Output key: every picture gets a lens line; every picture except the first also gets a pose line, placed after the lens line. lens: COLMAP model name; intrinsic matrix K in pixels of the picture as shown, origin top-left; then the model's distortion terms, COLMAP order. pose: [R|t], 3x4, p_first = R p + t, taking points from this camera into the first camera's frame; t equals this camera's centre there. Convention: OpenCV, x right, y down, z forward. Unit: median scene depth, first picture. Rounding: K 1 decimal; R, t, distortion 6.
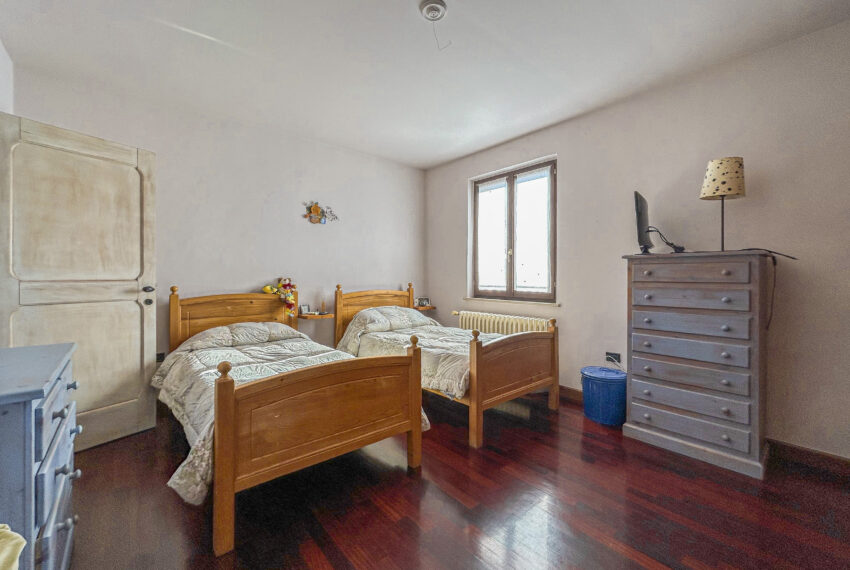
lens RADIAL K [[347.3, 0, 425.5], [0, 347.3, 276.9], [0, 0, 1]] dist [-0.001242, 0.000533]
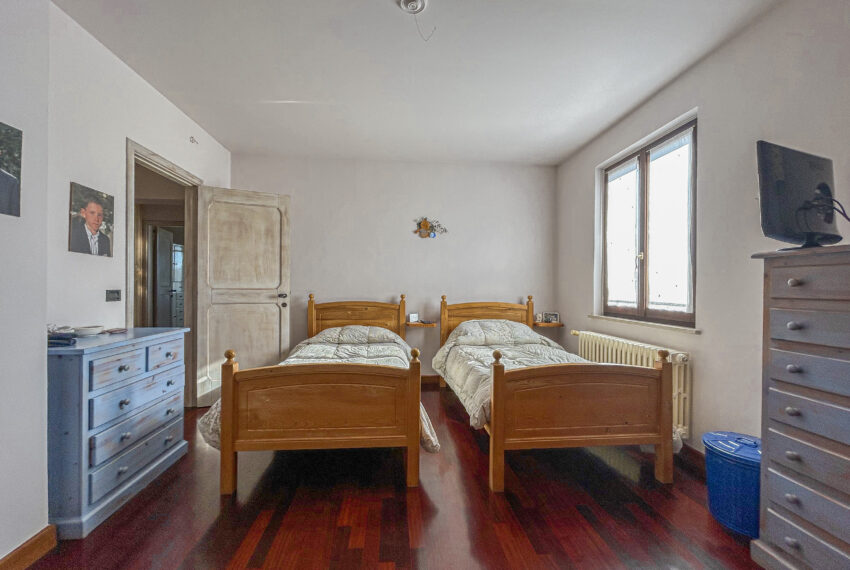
lens RADIAL K [[347.3, 0, 424.9], [0, 347.3, 288.1], [0, 0, 1]] dist [-0.001242, 0.000533]
pose [[0.818394, 0.006092, -0.574626, 0.379566], [-0.008527, 0.999962, -0.001543, 0.002685], [0.574595, 0.006163, 0.818415, 0.166497]]
